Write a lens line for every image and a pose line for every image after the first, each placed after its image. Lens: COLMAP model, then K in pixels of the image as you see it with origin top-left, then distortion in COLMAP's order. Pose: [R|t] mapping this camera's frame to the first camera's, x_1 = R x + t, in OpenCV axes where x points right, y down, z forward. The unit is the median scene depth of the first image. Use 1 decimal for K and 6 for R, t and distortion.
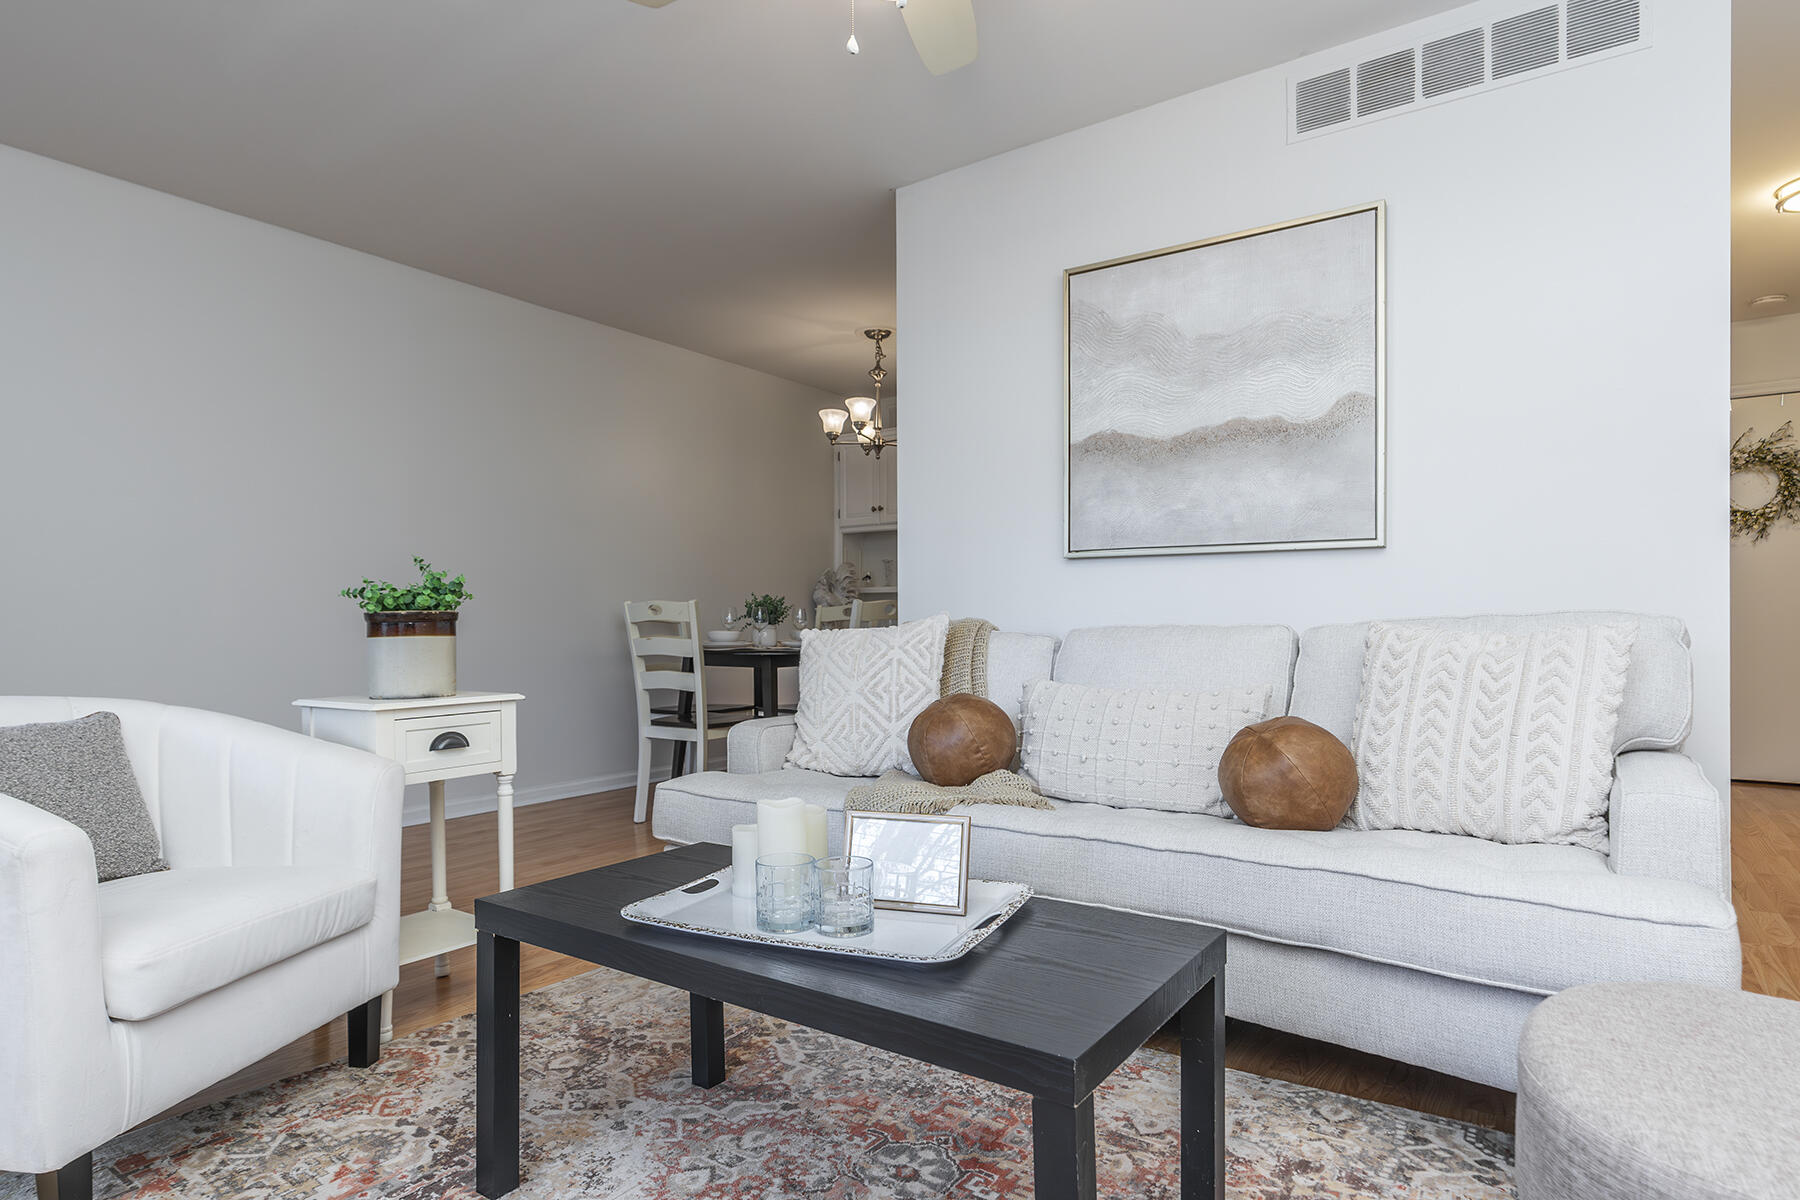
lens RADIAL K [[983.9, 0, 856.9], [0, 983.9, 610.7], [0, 0, 1]] dist [0.005966, 0.002606]
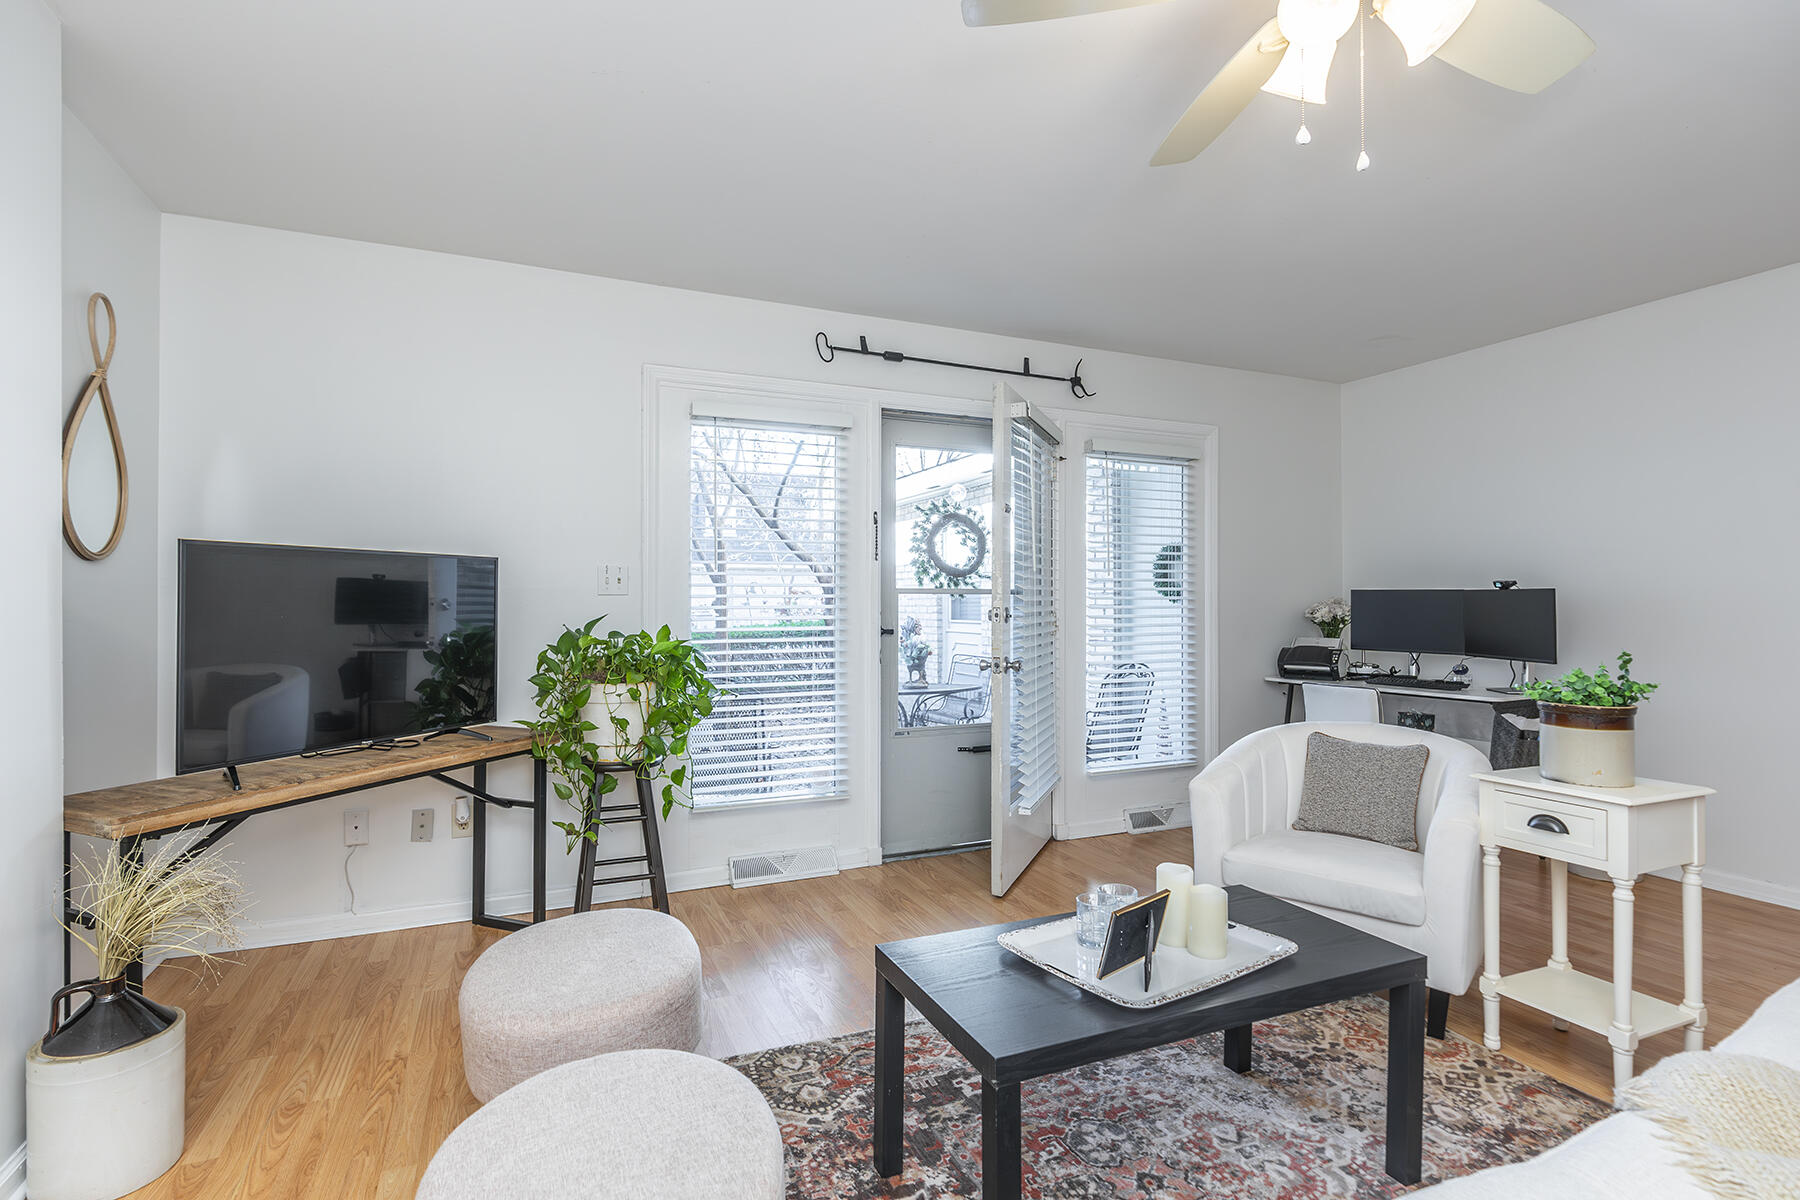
lens RADIAL K [[888.3, 0, 899.3], [0, 888.3, 599.7], [0, 0, 1]] dist [-0.003933, 0.003192]
pose [[-0.501458, 0.001234, -0.865181, 0.615535], [0.011099, 0.999926, -0.005007, -0.091922], [0.865111, -0.012113, -0.501435, 0.666787]]
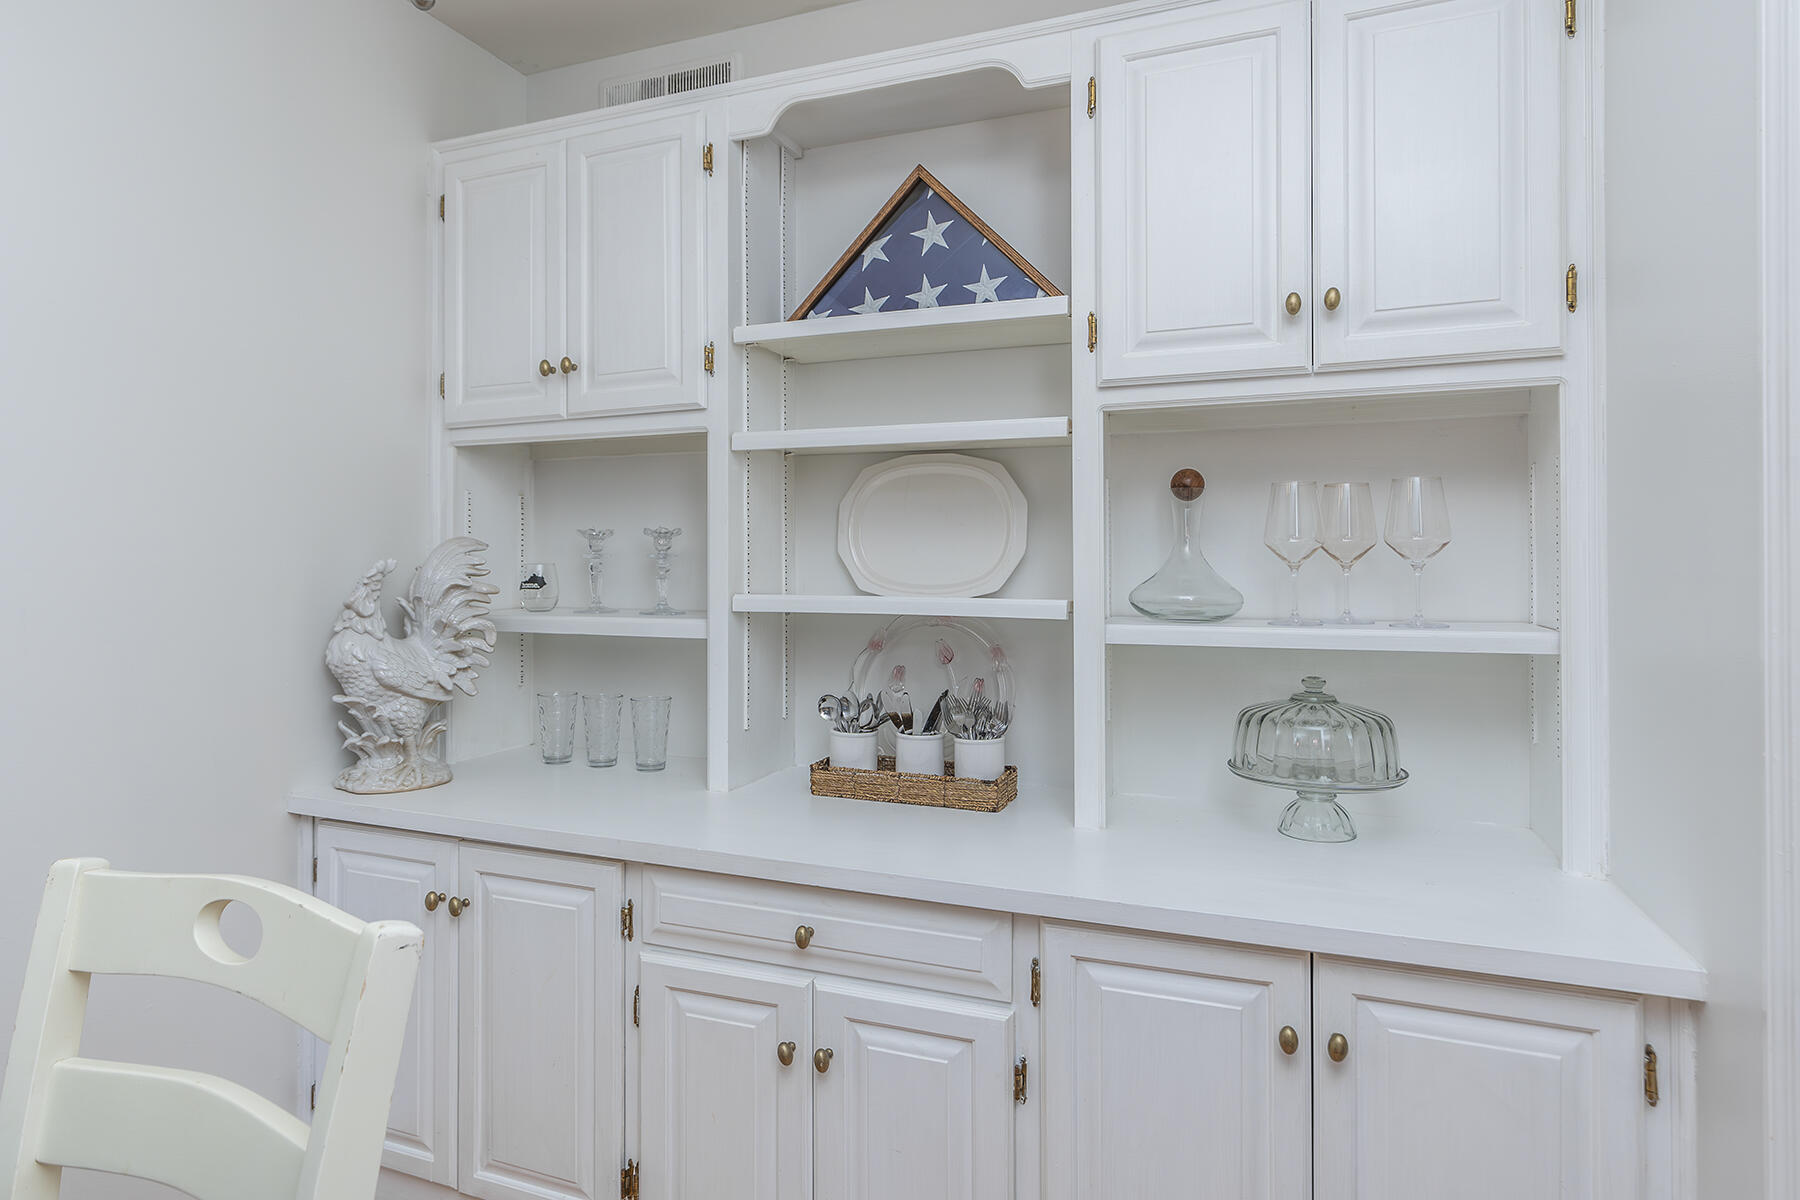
lens RADIAL K [[983.9, 0, 903.7], [0, 983.9, 554.2], [0, 0, 1]] dist [0.005966, 0.002606]
pose [[0.969255, 0.002717, 0.246043, 0.118013], [-0.002741, 0.999996, -0.000245, -0.106189], [-0.246043, -0.000437, 0.969259, 1.582642]]
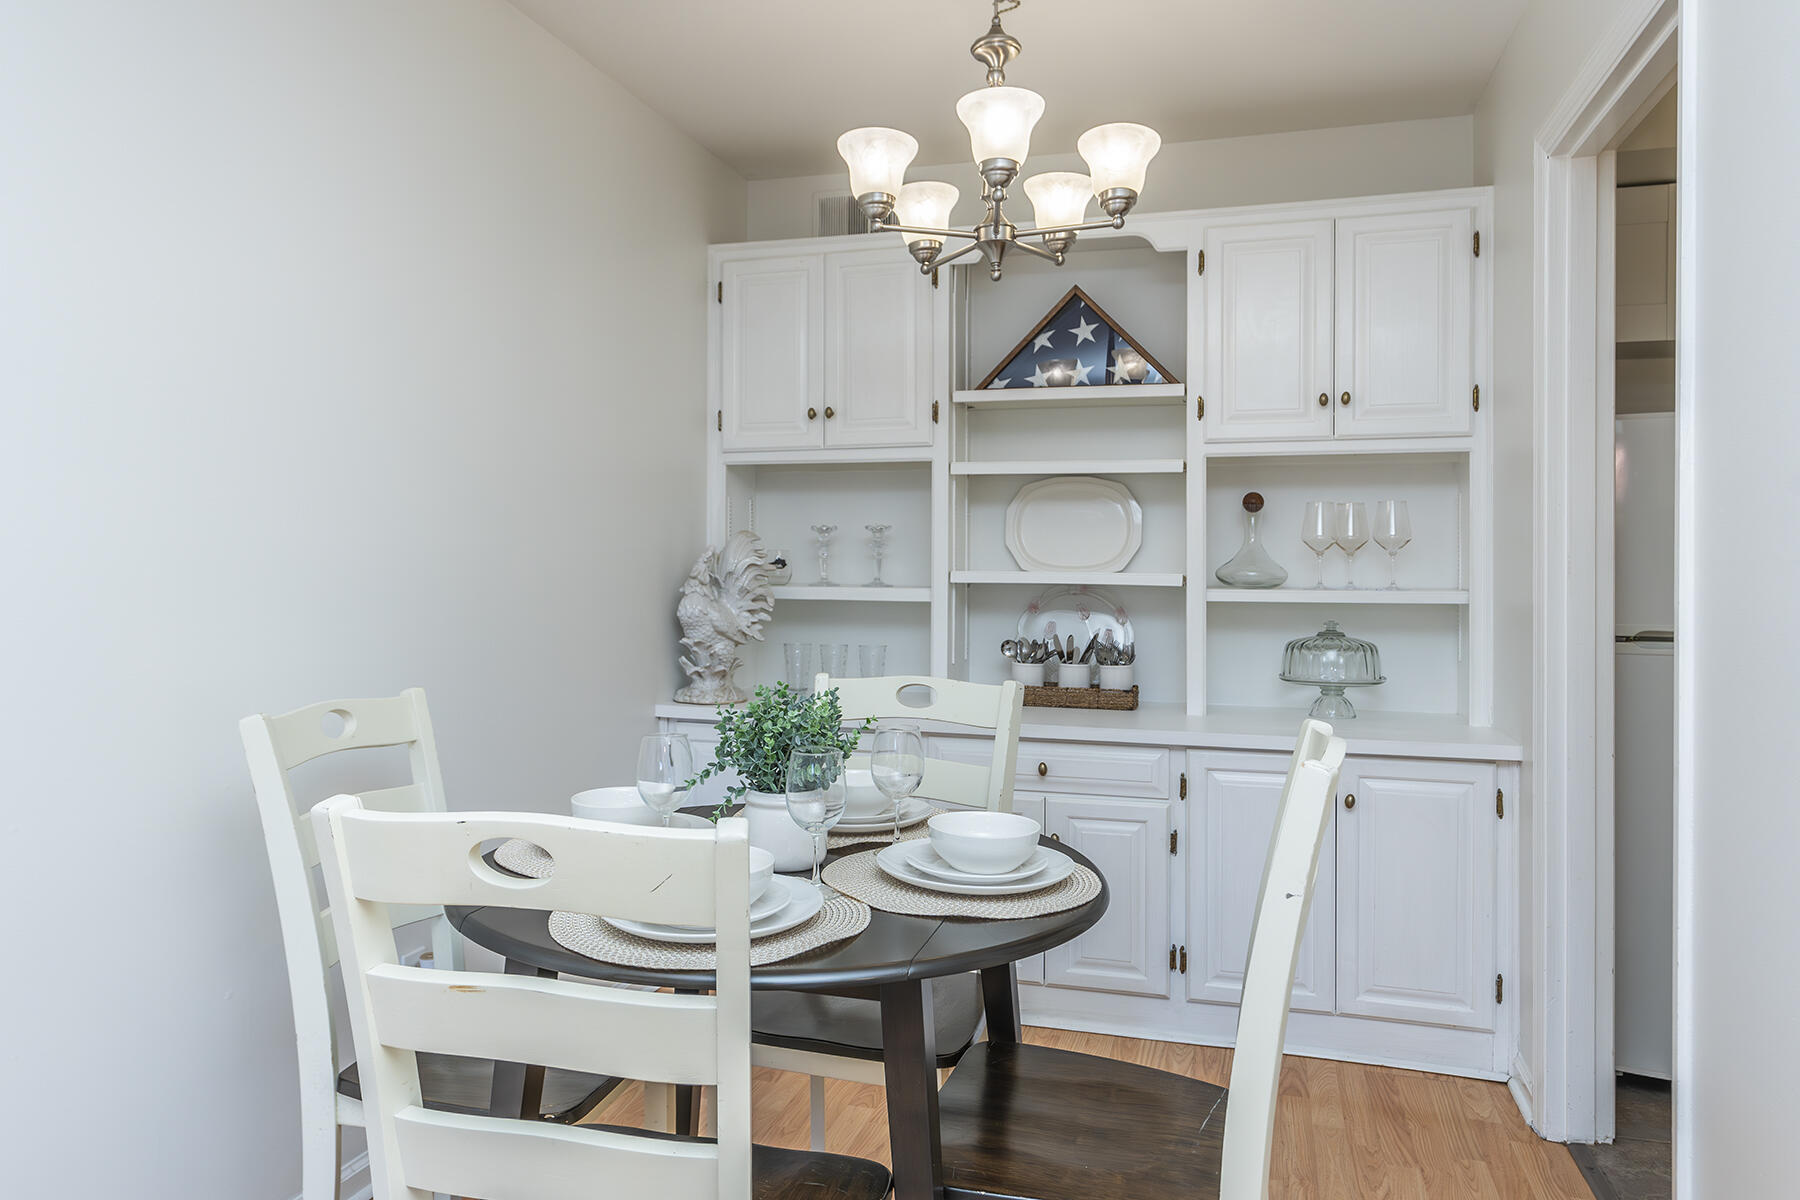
lens RADIAL K [[1237.9, 0, 890.0], [0, 1237.9, 551.6], [0, 0, 1]] dist [0.019365, -0.004236]
pose [[0.943123, 0.010115, 0.332291, -0.320336], [-0.010385, 0.999946, -0.000964, -0.096113], [-0.332282, -0.002542, 0.943177, 1.080787]]
